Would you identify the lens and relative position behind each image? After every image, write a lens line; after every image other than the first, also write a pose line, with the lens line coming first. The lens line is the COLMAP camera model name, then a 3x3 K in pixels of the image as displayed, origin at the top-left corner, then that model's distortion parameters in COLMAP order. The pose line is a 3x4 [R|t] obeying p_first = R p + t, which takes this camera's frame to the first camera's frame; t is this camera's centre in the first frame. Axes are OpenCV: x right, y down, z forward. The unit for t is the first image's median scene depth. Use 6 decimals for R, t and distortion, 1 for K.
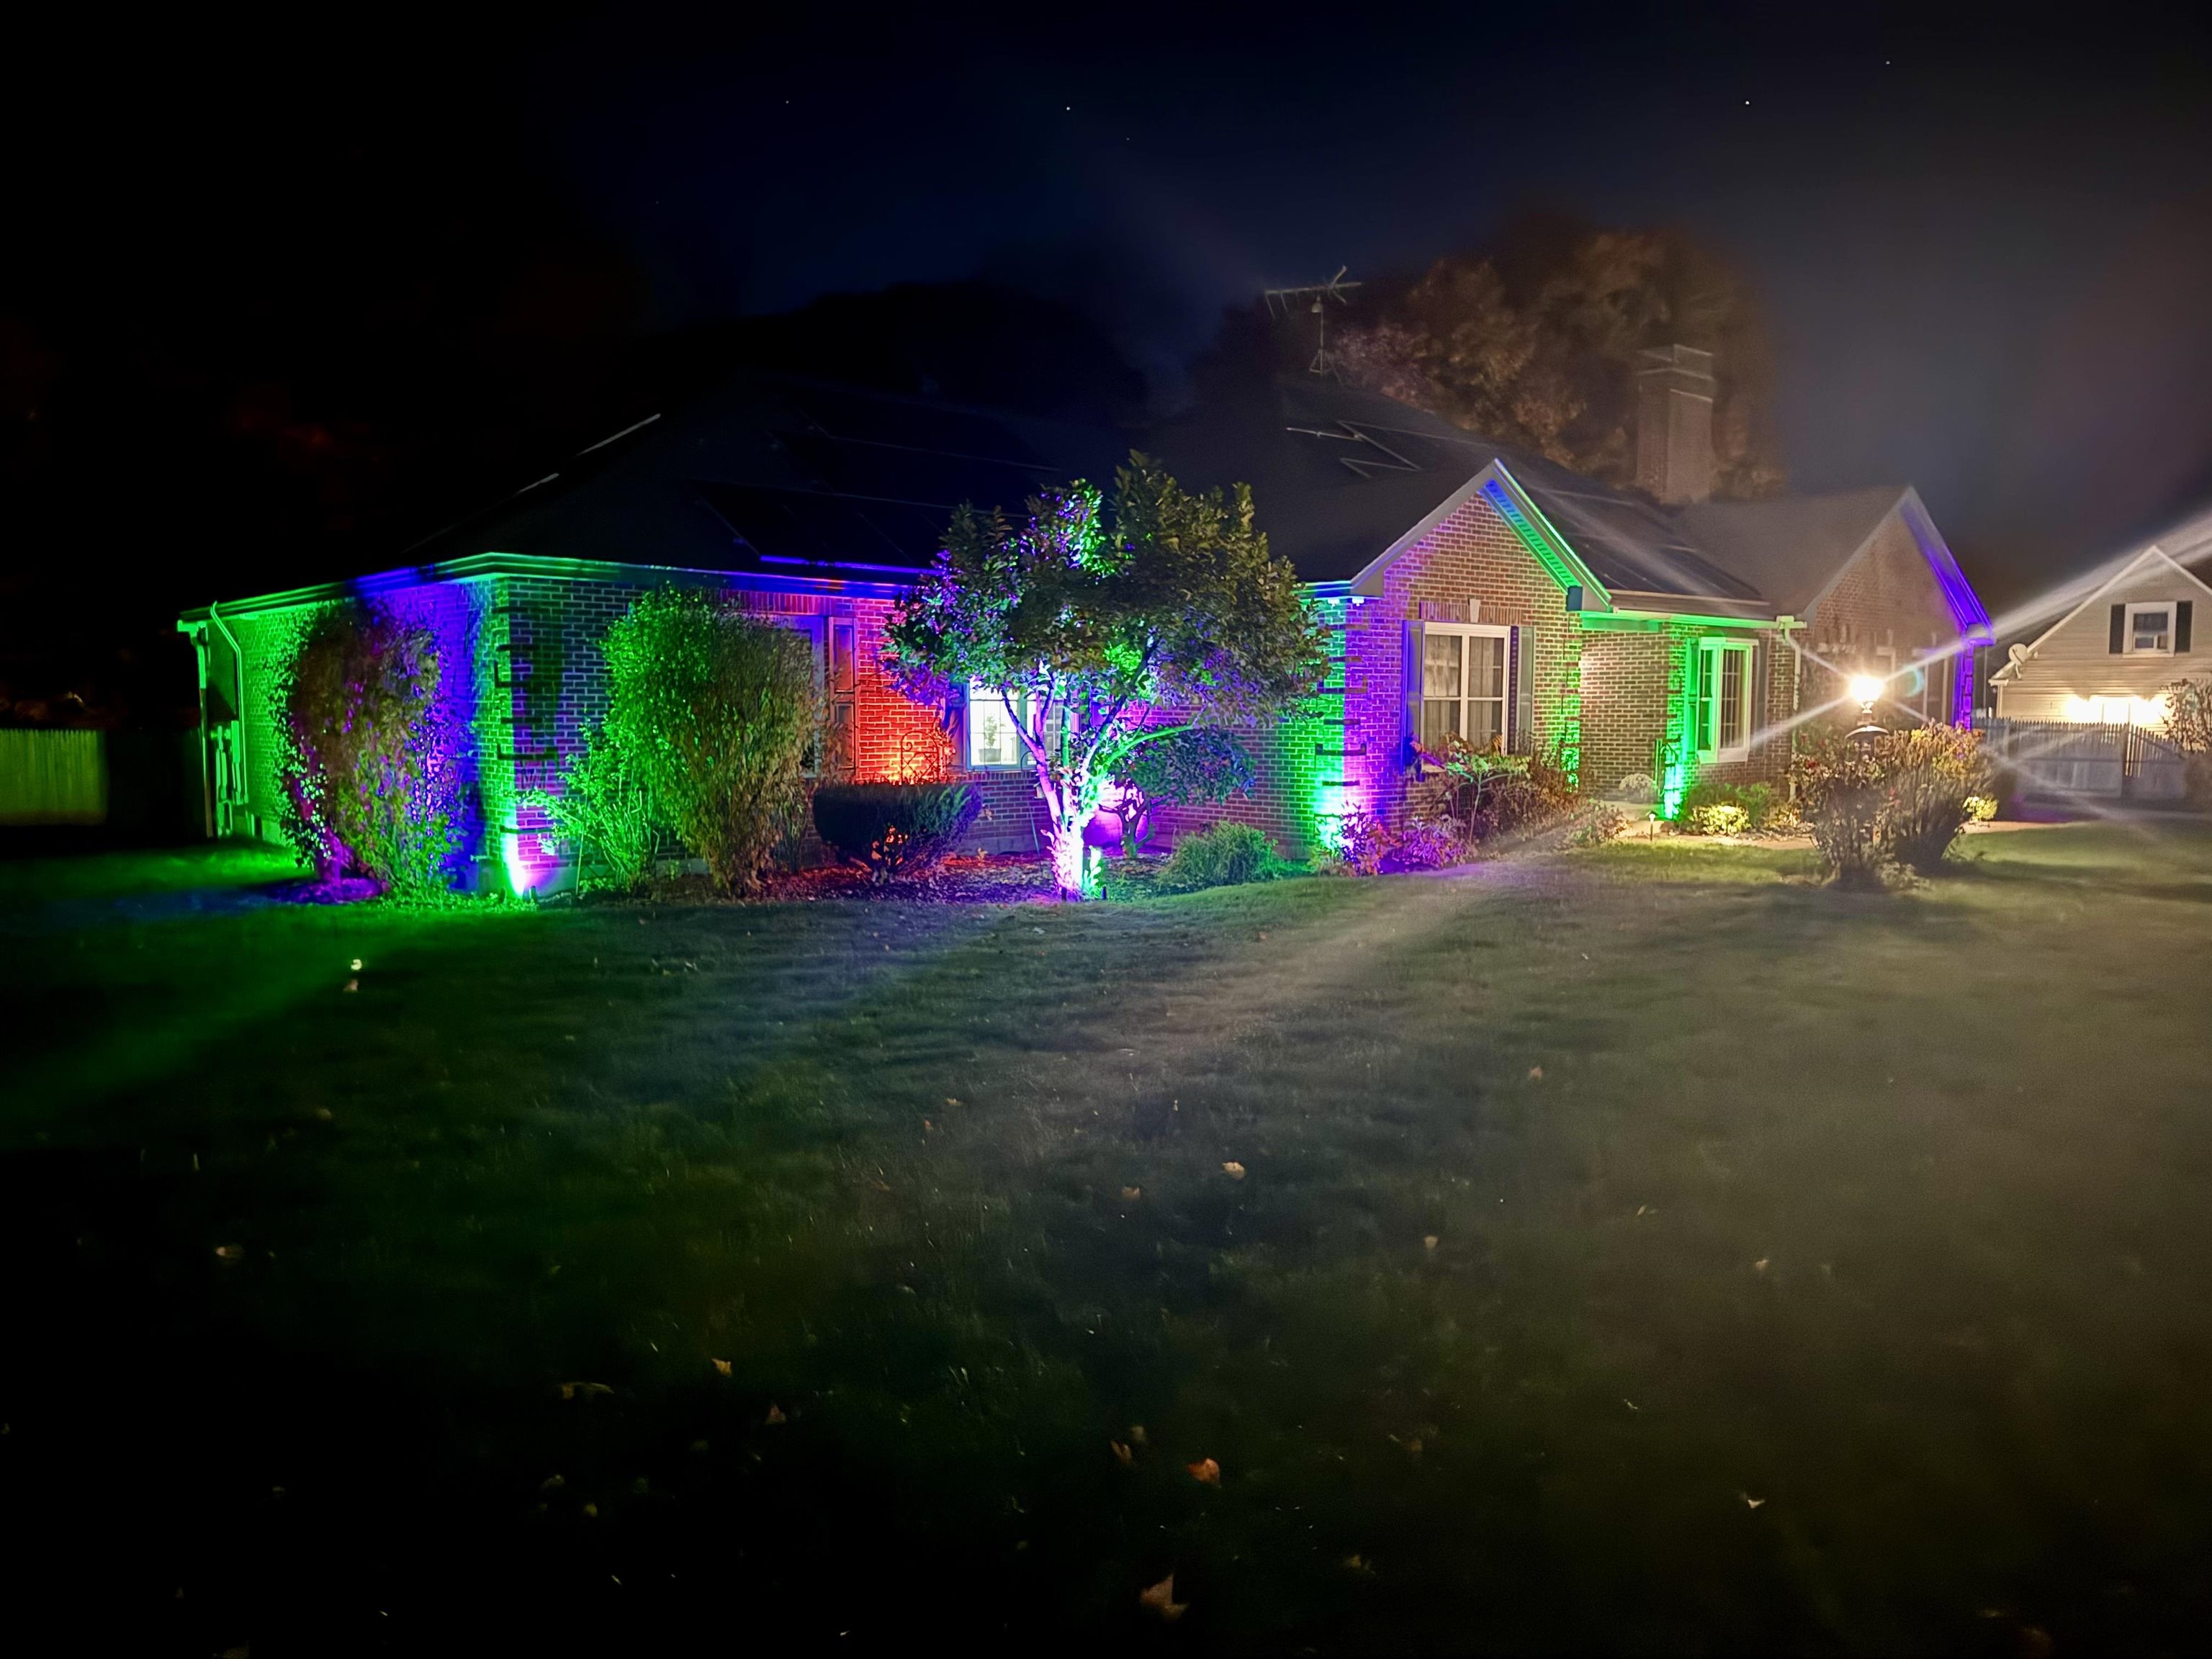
lens RADIAL K [[1563.9, 0, 1106.0], [0, 1563.9, 829.5], [0, 0, 1]] dist [0.171529, -0.314894]
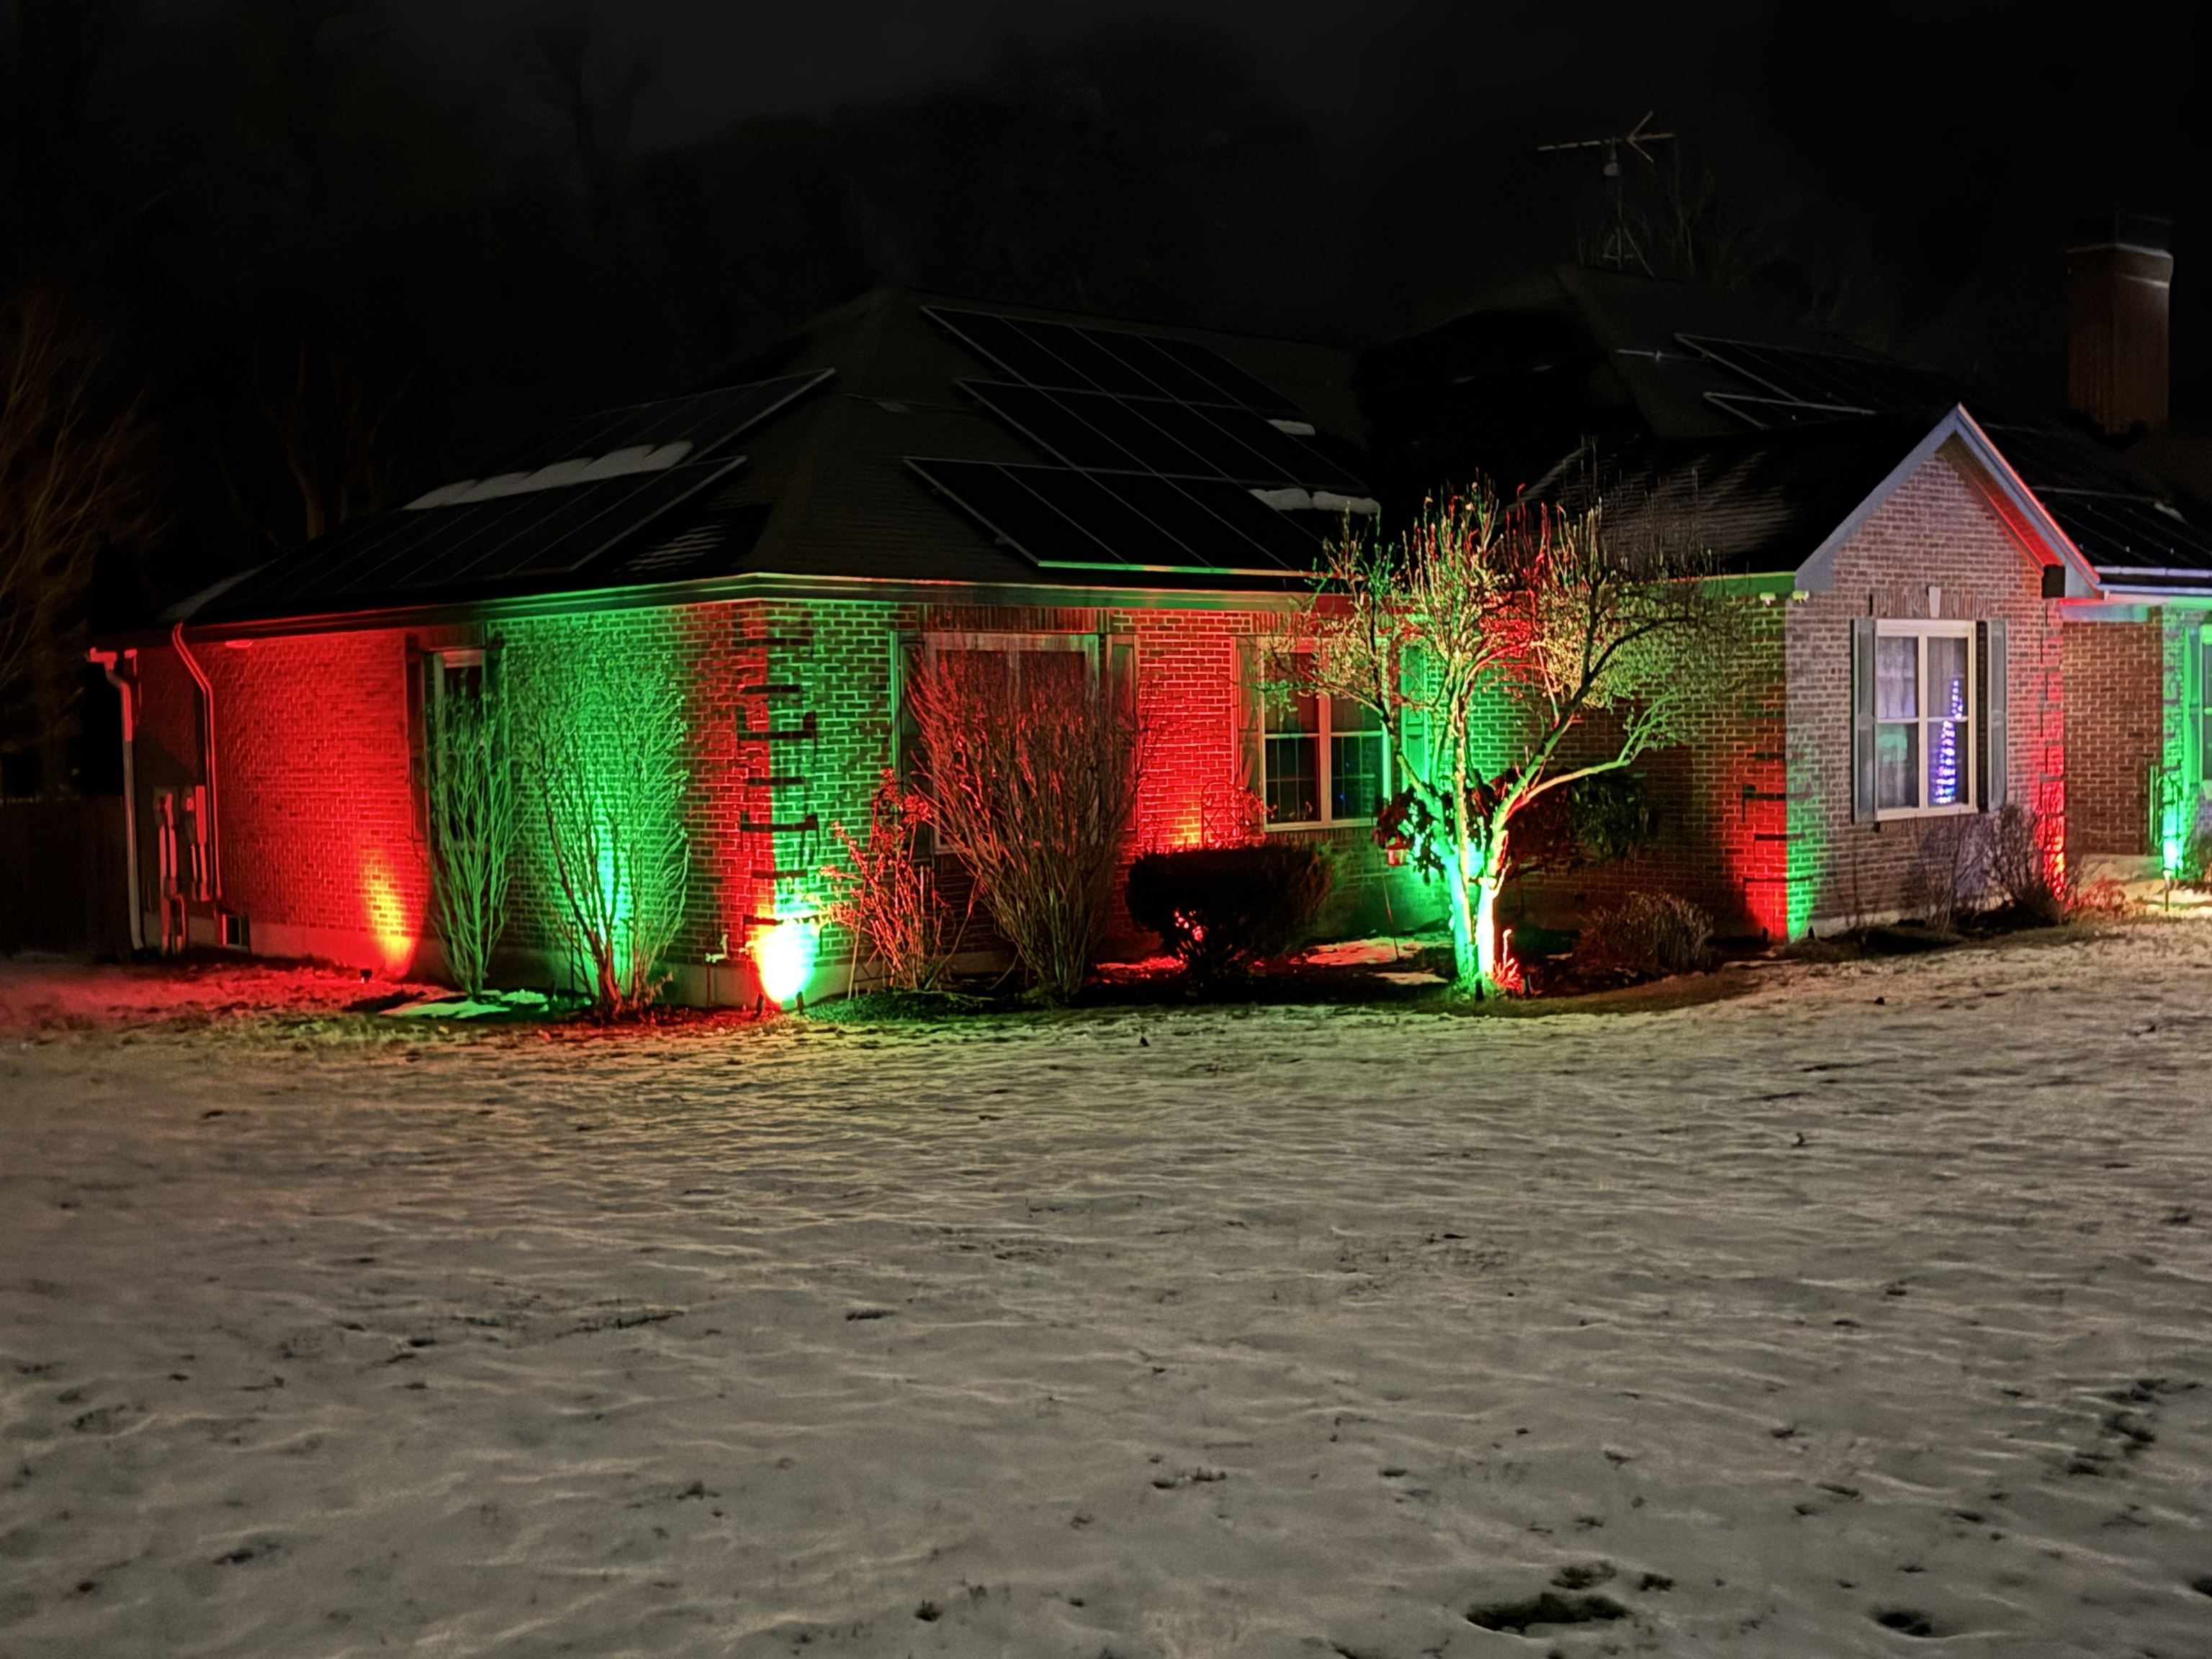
lens RADIAL K [[2560.8, 0, 1106.0], [0, 2560.8, 829.5], [0, 0, 1]] dist [0.161571, -0.331108]
pose [[0.999621, -0.022218, 0.016249, -0.165759], [0.022778, 0.999123, -0.035137, 0.002875], [-0.015454, 0.035494, 0.999250, -0.199624]]
